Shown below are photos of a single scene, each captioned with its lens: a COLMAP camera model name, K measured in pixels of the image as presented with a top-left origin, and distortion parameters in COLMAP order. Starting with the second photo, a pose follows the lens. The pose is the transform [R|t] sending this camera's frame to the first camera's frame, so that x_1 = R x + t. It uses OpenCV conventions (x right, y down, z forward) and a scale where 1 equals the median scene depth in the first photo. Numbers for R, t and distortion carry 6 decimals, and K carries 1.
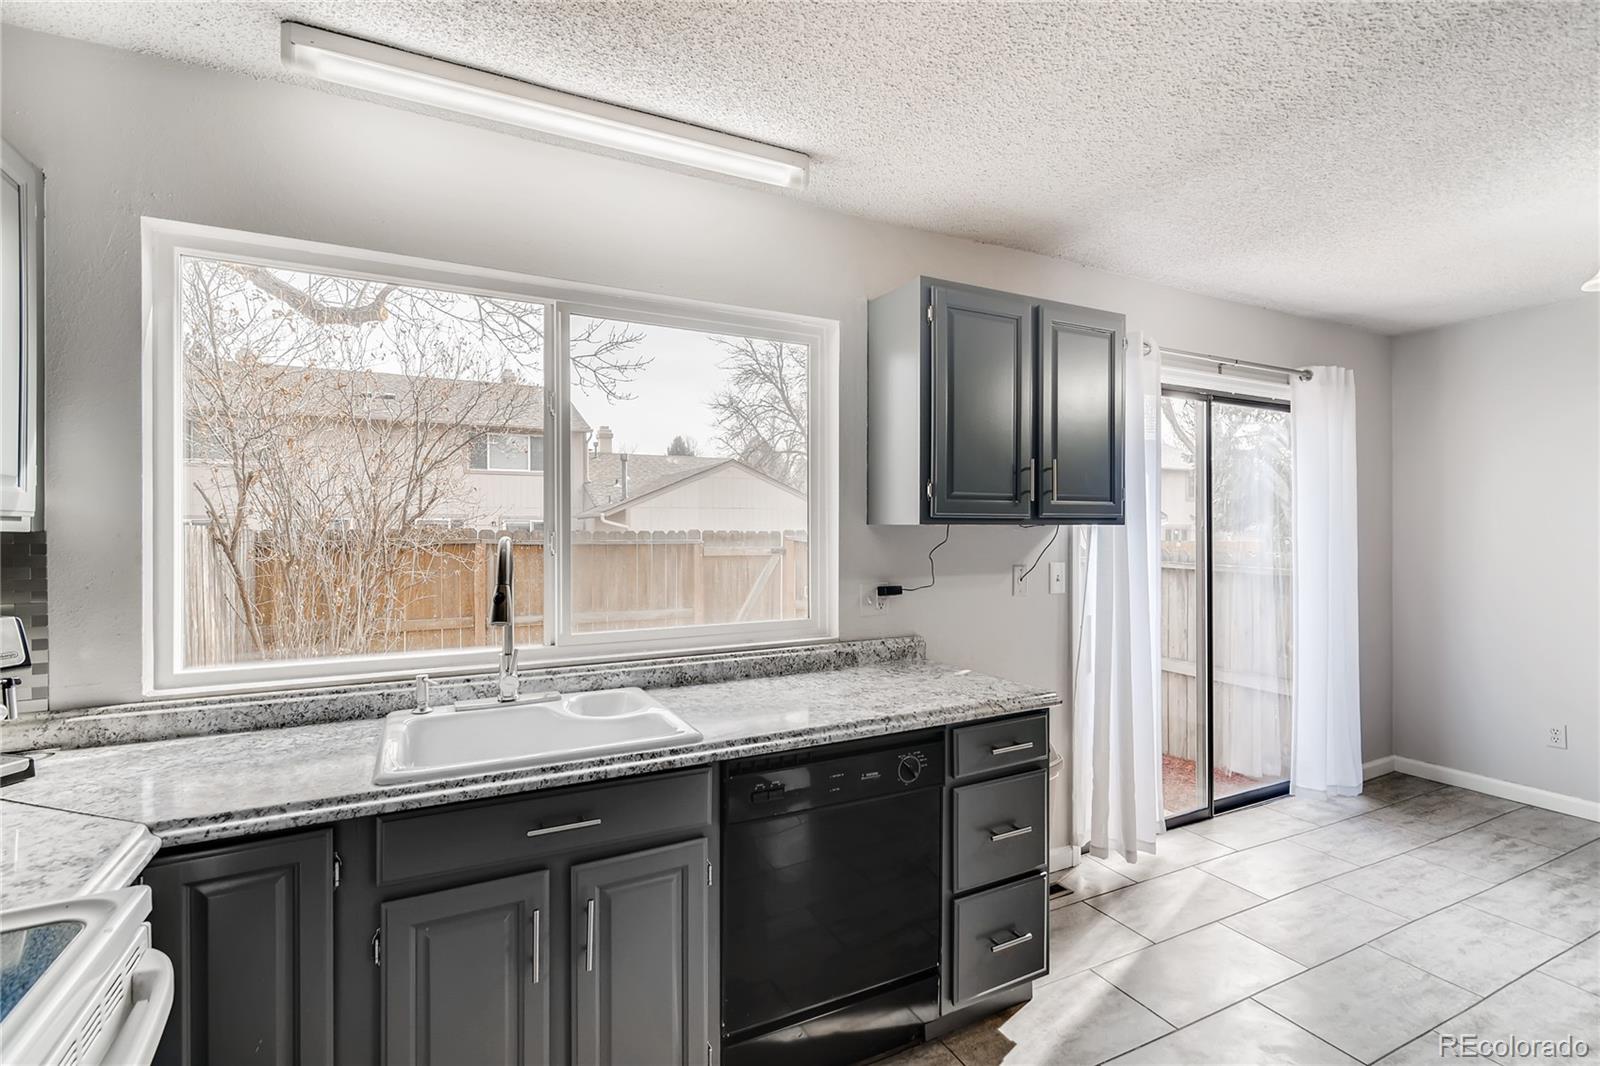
lens RADIAL K [[723.4, 0, 791.1], [0, 723.4, 534.0], [0, 0, 1]] dist [-0.000735, -0.000143]
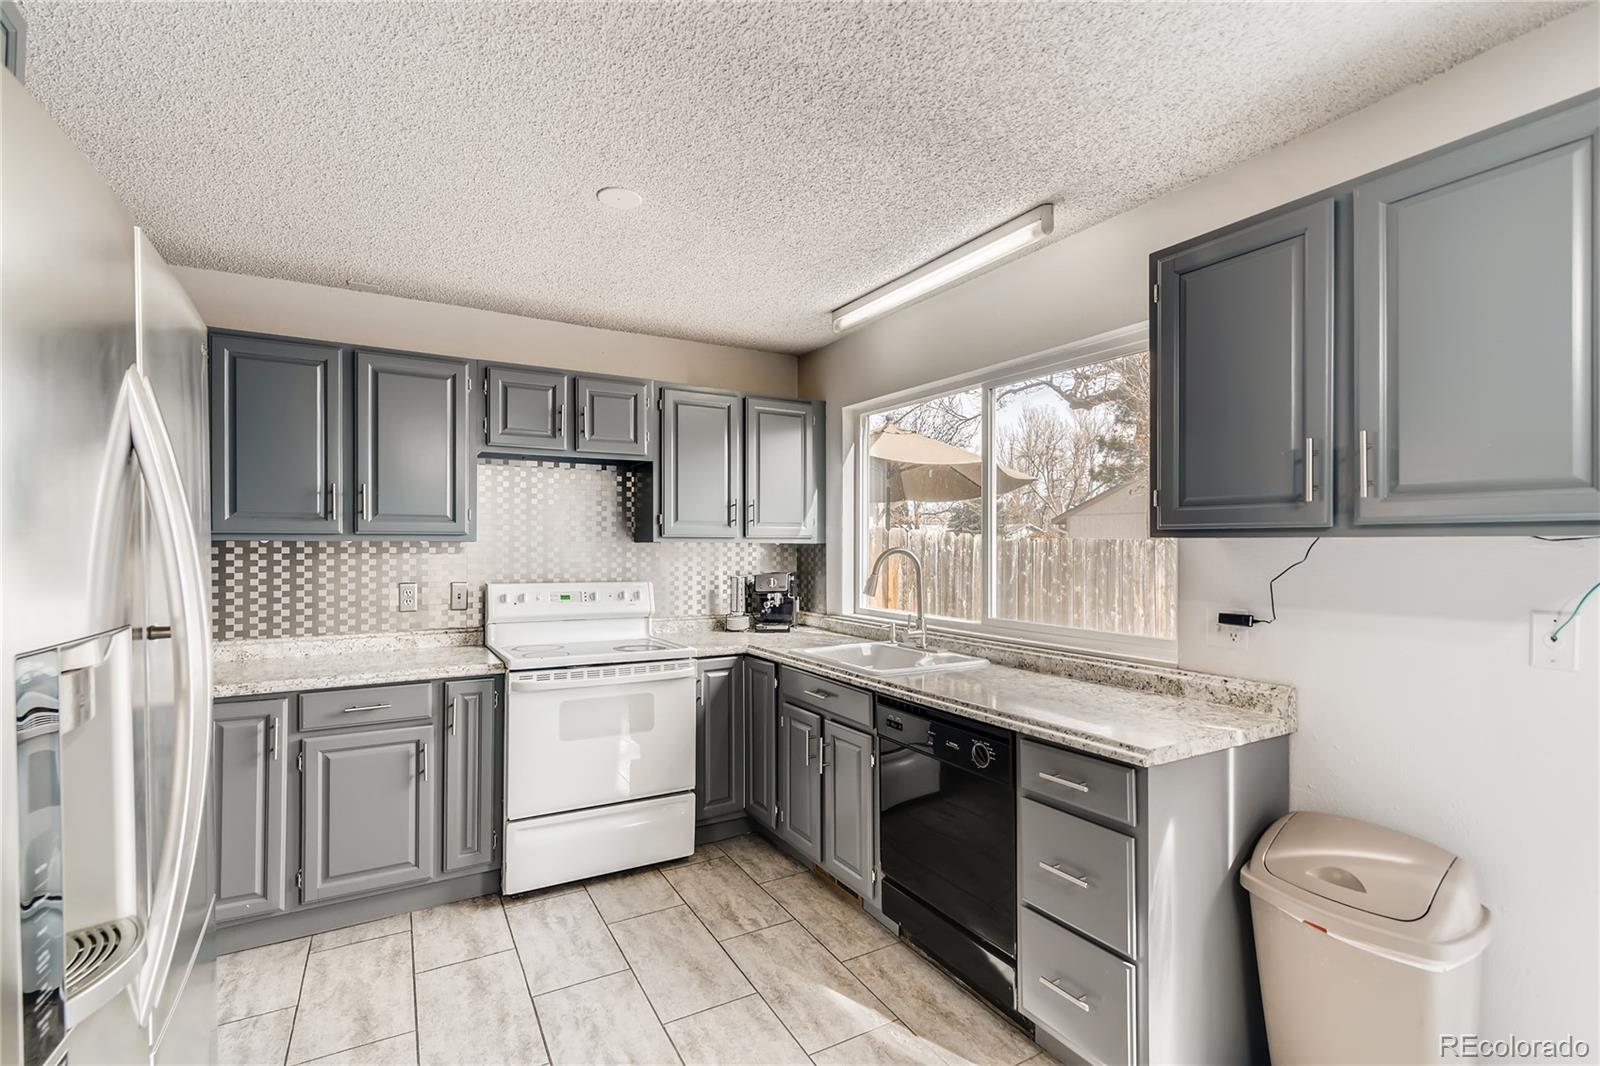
lens RADIAL K [[723.3, 0, 795.2], [0, 723.3, 539.5], [0, 0, 1]] dist [0.001023, -0.000060]
pose [[0.054634, -0.001780, -0.998505, 1.051910], [-0.005168, 0.999985, -0.002066, -0.007420], [0.998493, 0.005273, 0.054624, 0.531441]]
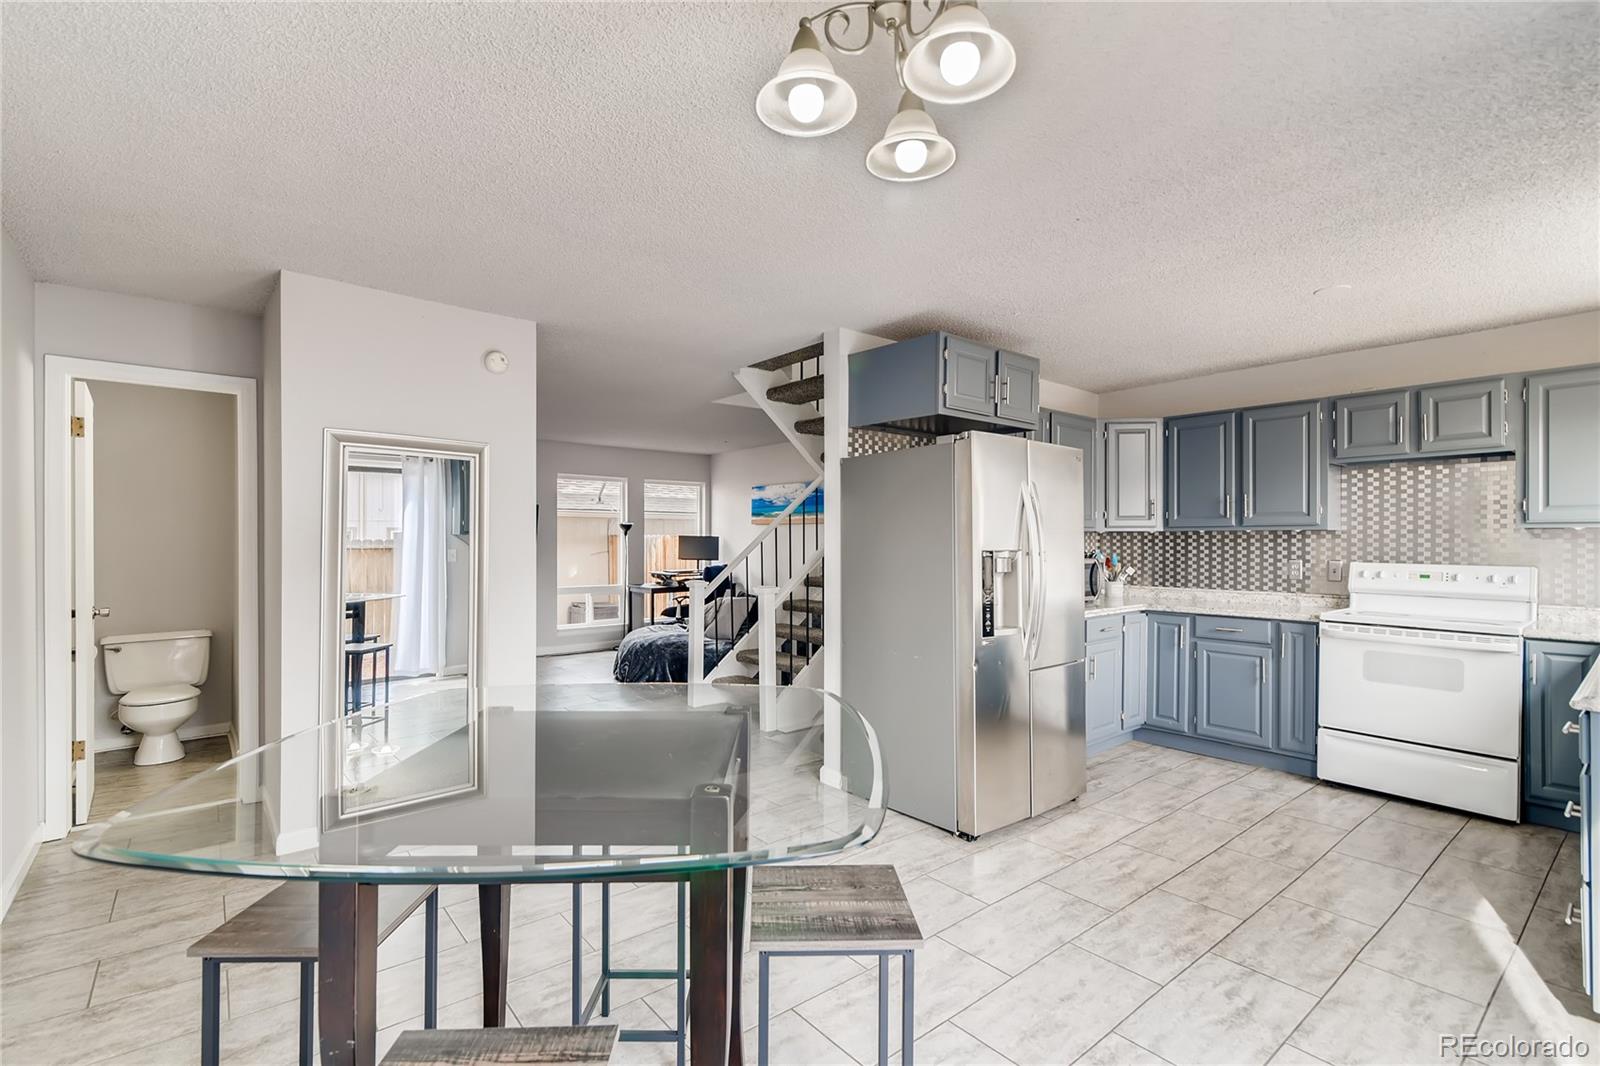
lens RADIAL K [[723.3, 0, 795.2], [0, 723.3, 539.5], [0, 0, 1]] dist [0.001023, -0.000060]
pose [[-0.974899, 0.000812, -0.222644, 1.414975], [0.000302, 0.999997, 0.002326, 0.018242], [0.222645, 0.002200, -0.974897, 1.535133]]
